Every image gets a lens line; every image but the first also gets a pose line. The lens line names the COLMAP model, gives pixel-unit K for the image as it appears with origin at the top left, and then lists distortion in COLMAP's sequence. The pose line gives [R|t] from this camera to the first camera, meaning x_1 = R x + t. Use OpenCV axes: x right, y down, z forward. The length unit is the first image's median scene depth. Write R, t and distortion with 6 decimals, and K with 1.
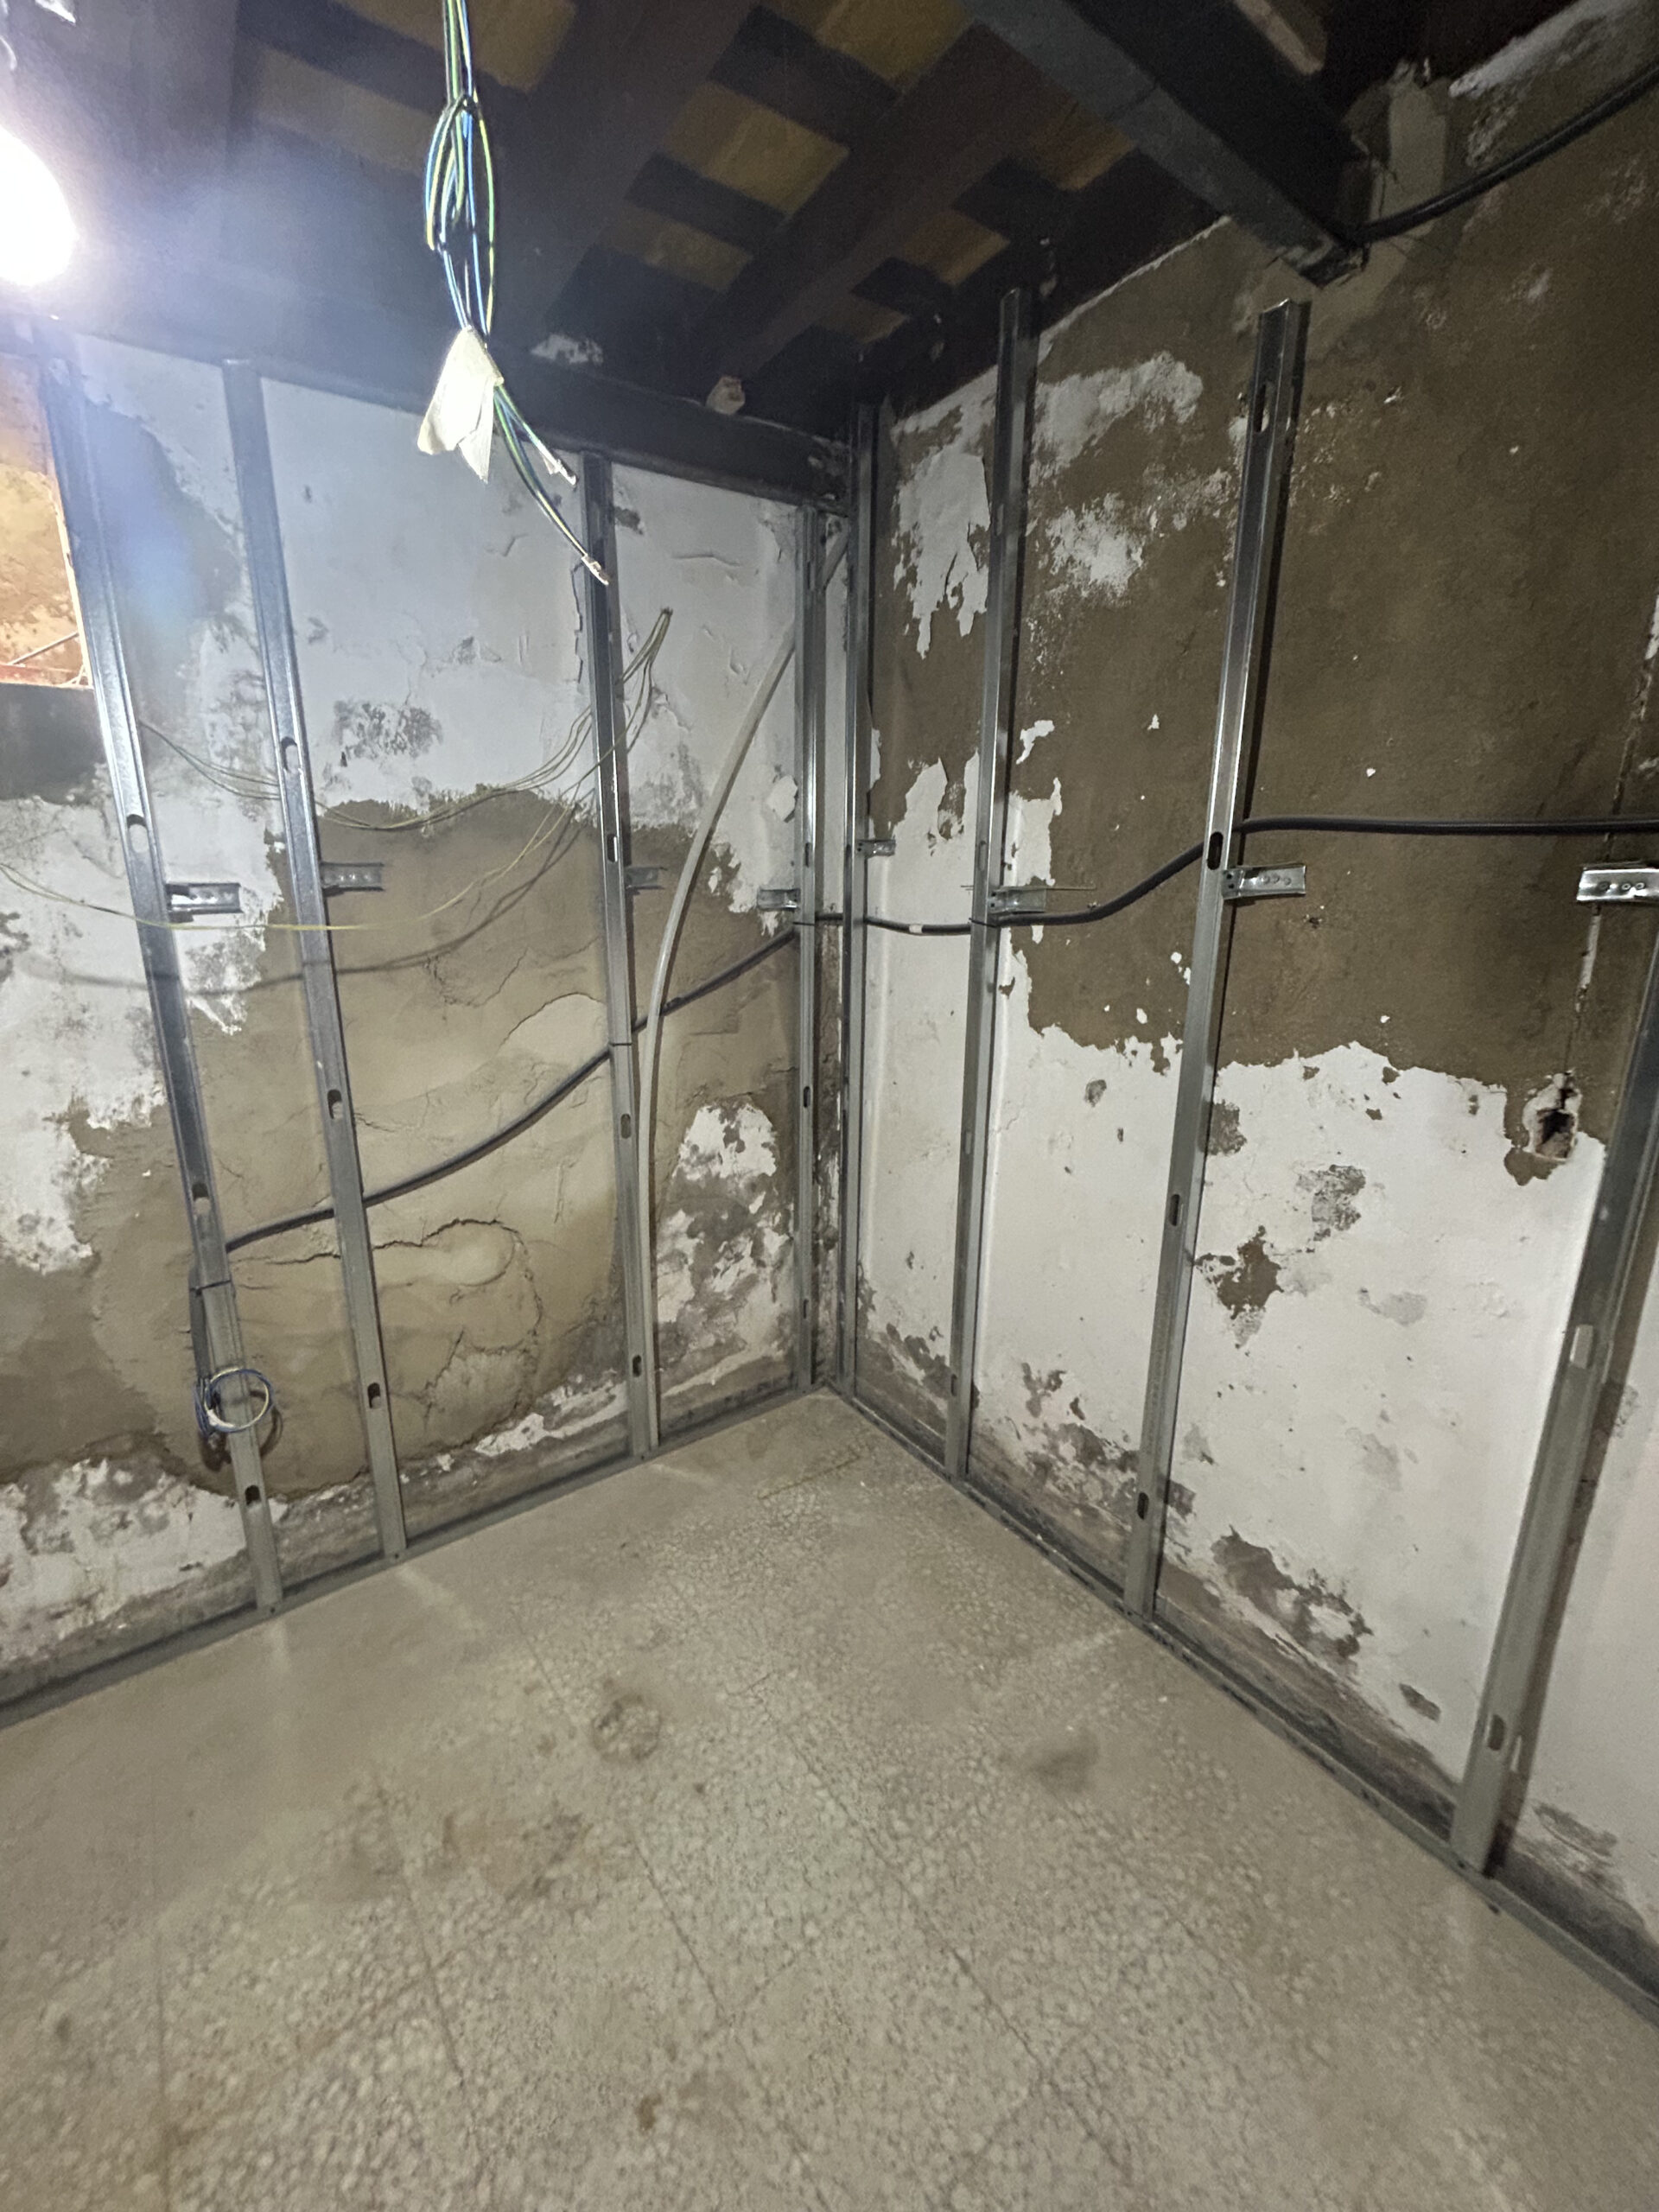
lens RADIAL K [[889.8, 0, 836.2], [0, 889.8, 1102.1], [0, 0, 1]] dist [-0.000960, 0.000760]
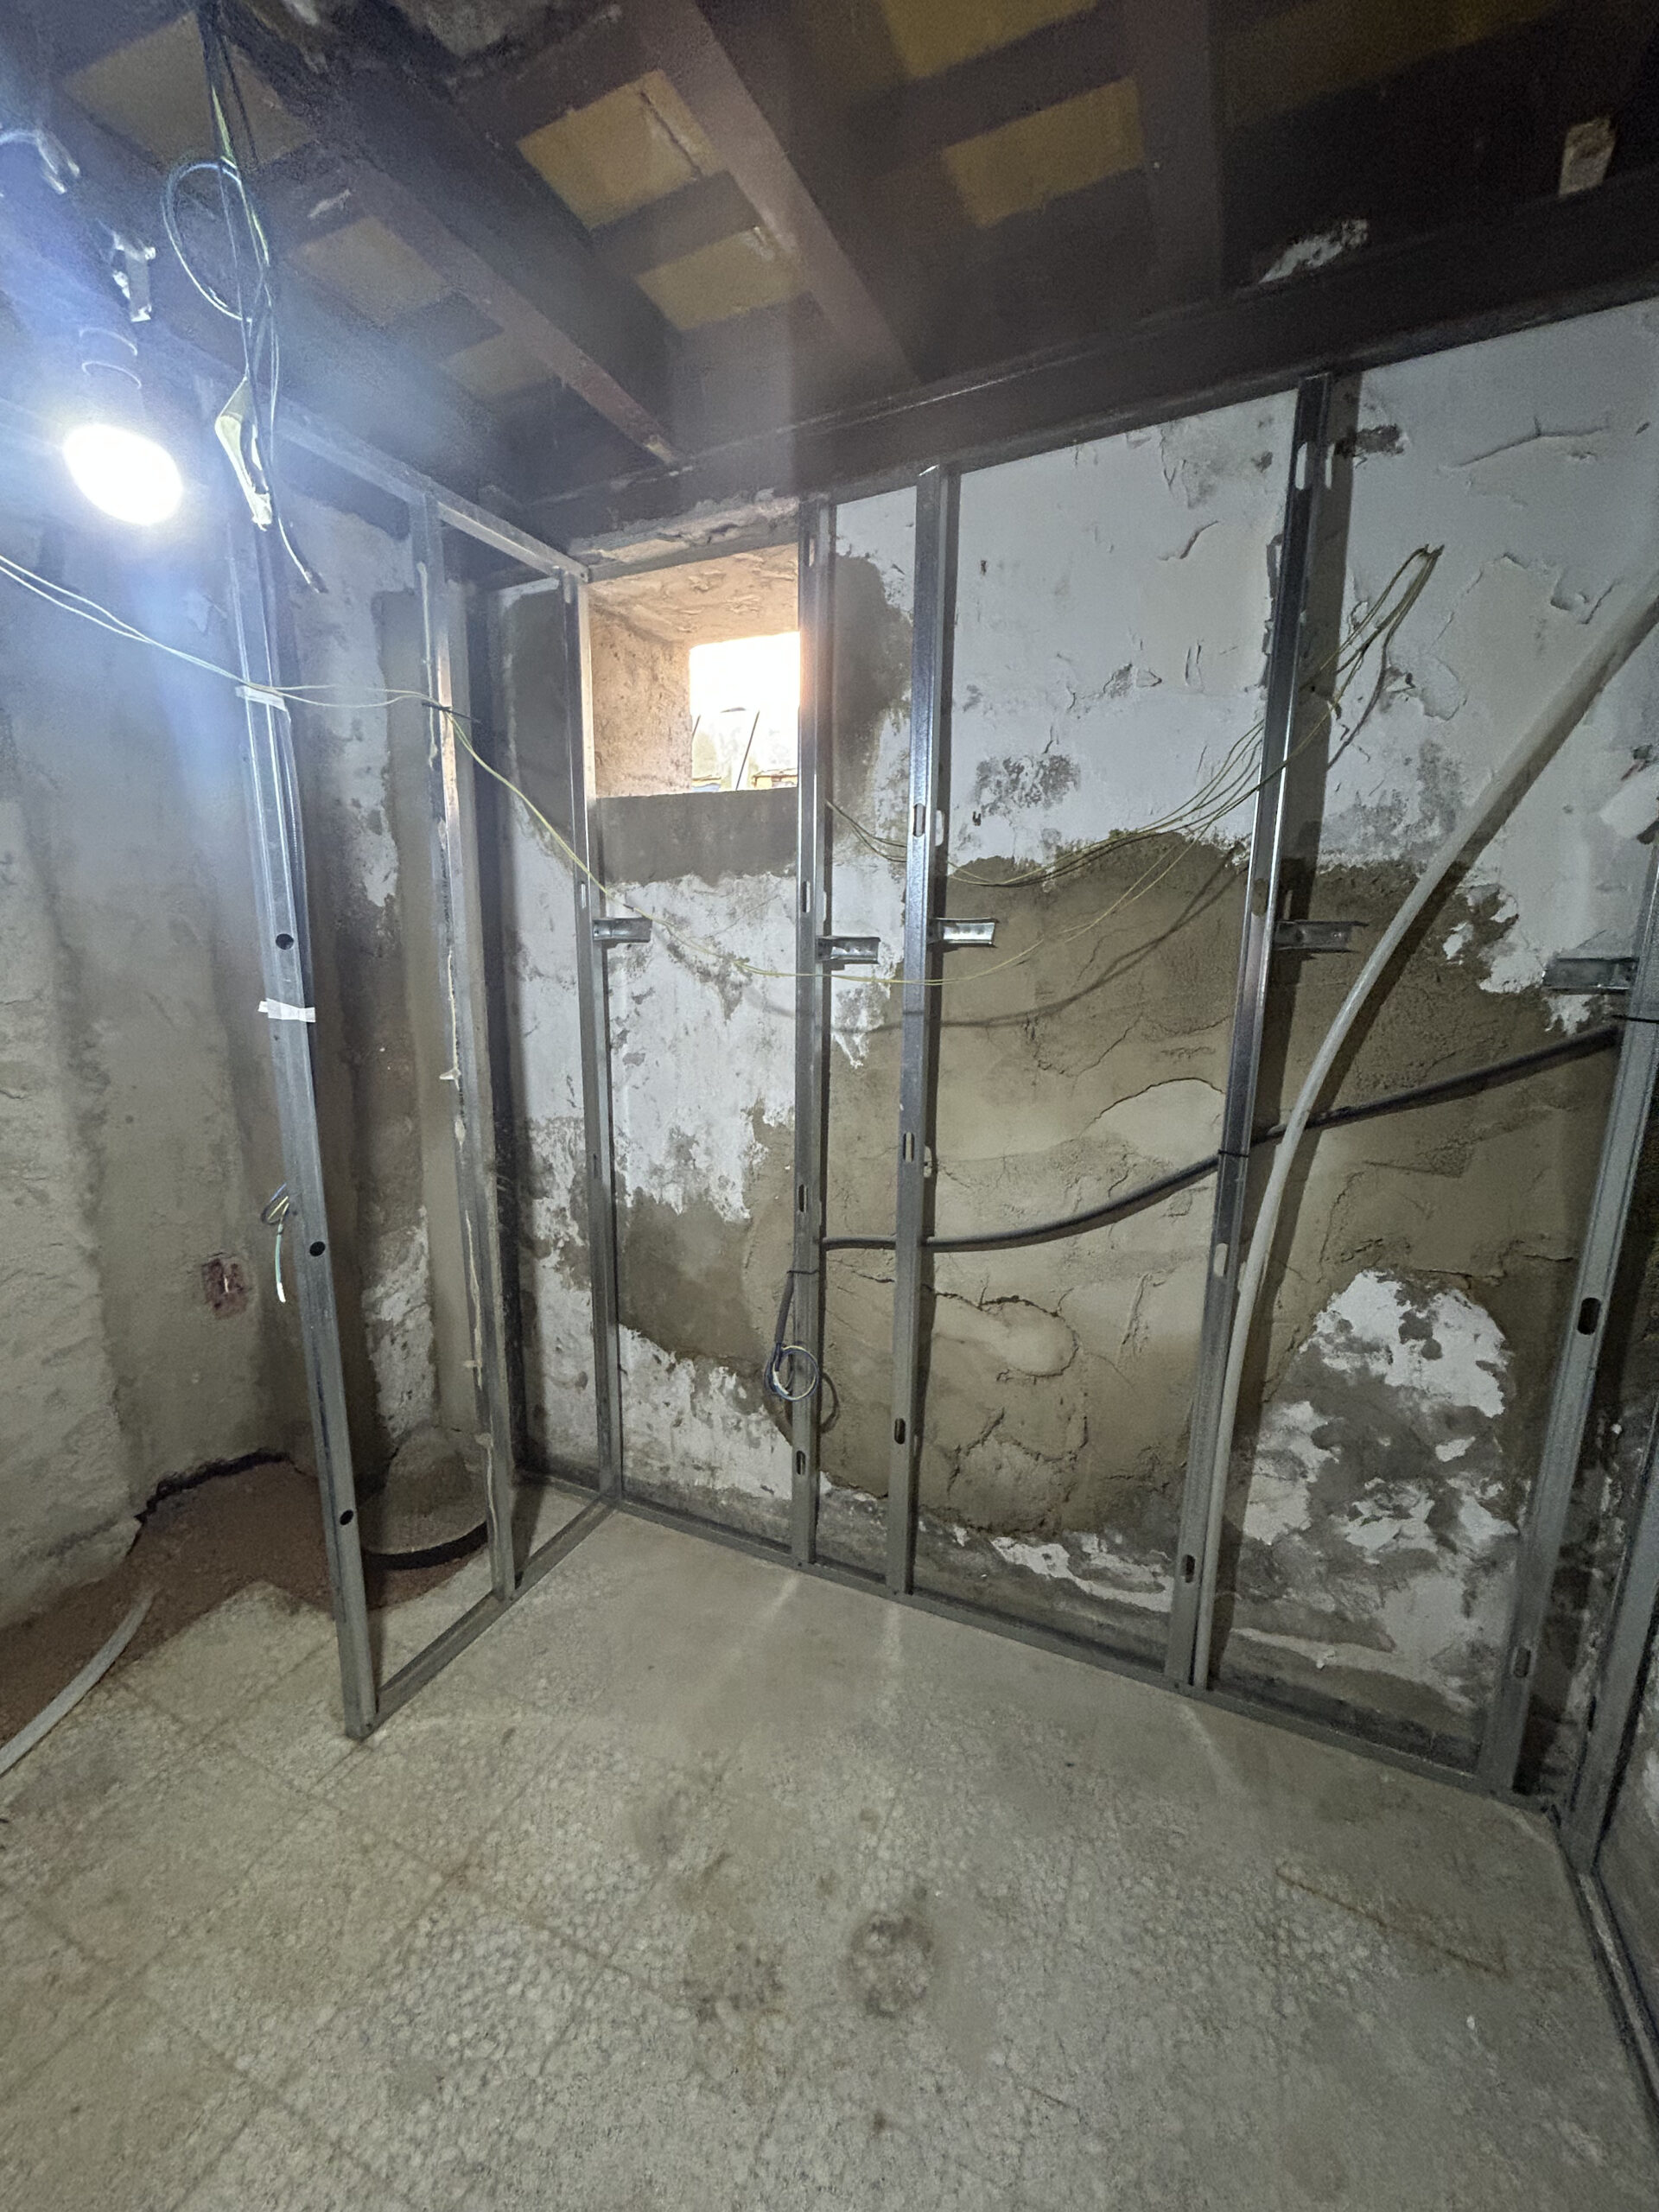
lens RADIAL K [[889.8, 0, 830.9], [0, 889.8, 1104.1], [0, 0, 1]] dist [-0.000960, 0.000760]
pose [[0.477180, 0.170294, -0.862148, 0.315793], [-0.222951, 0.972408, 0.068674, -0.107075], [0.850054, 0.159447, 0.501980, 0.425112]]
